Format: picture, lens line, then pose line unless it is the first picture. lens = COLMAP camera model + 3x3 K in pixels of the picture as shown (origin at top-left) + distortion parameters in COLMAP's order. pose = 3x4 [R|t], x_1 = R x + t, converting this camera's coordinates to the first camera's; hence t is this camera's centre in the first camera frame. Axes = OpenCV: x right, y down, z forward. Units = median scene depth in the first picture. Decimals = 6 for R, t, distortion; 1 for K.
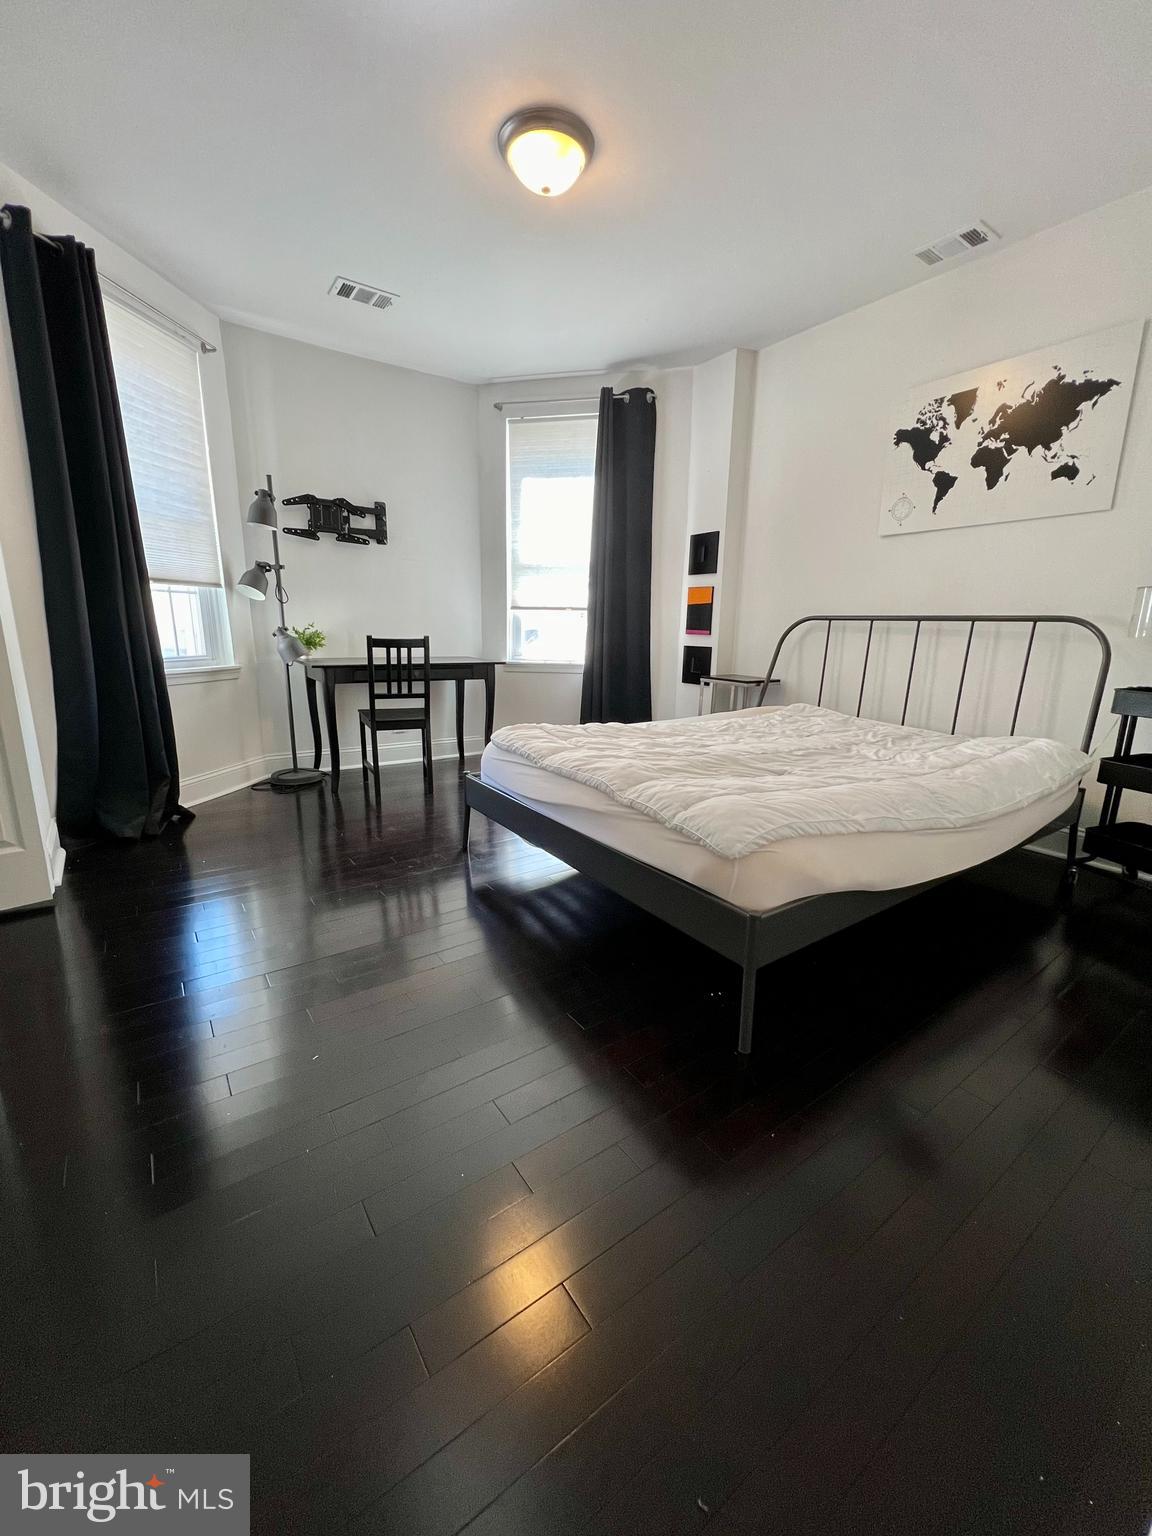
lens RADIAL K [[614.9, 0, 577.6], [0, 614.9, 762.3], [0, 0, 1]] dist [-0.000483, 0.000706]
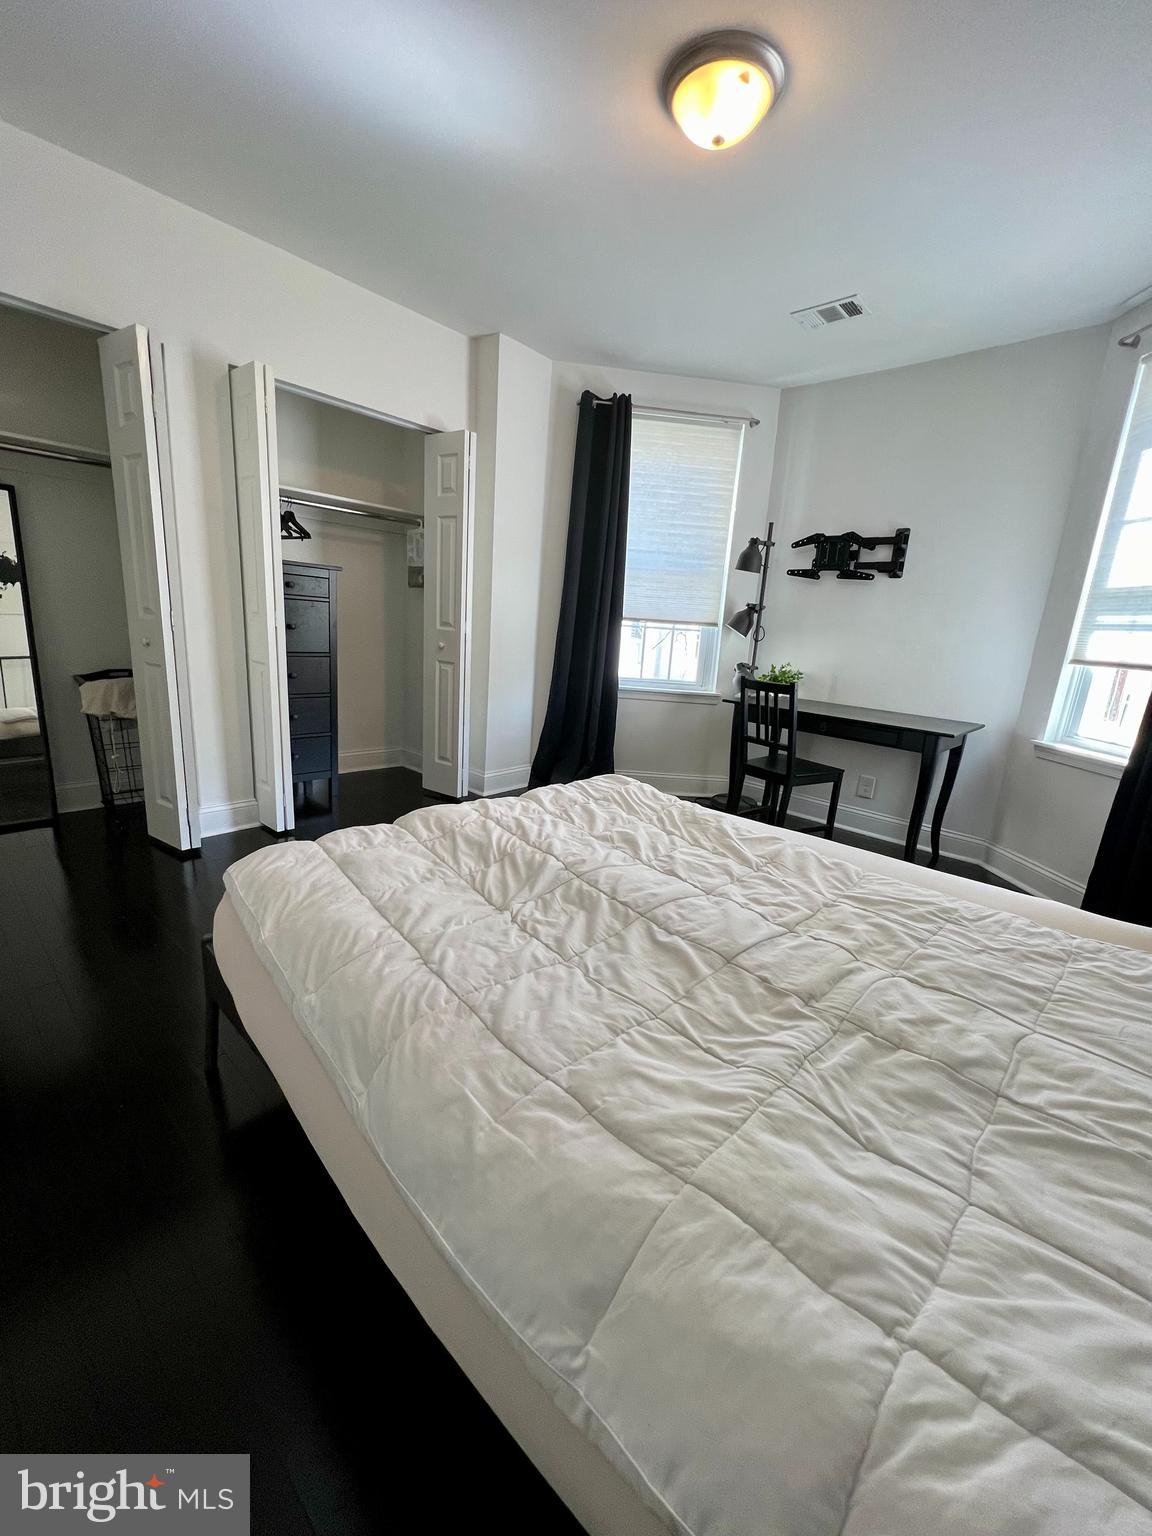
lens RADIAL K [[614.9, 0, 574.4], [0, 614.9, 780.2], [0, 0, 1]] dist [-0.000483, 0.000706]
pose [[0.211733, 0.233804, -0.948949, 0.499860], [-0.280640, 0.944617, 0.170119, -0.121070], [0.936168, 0.230293, 0.265621, 0.462567]]
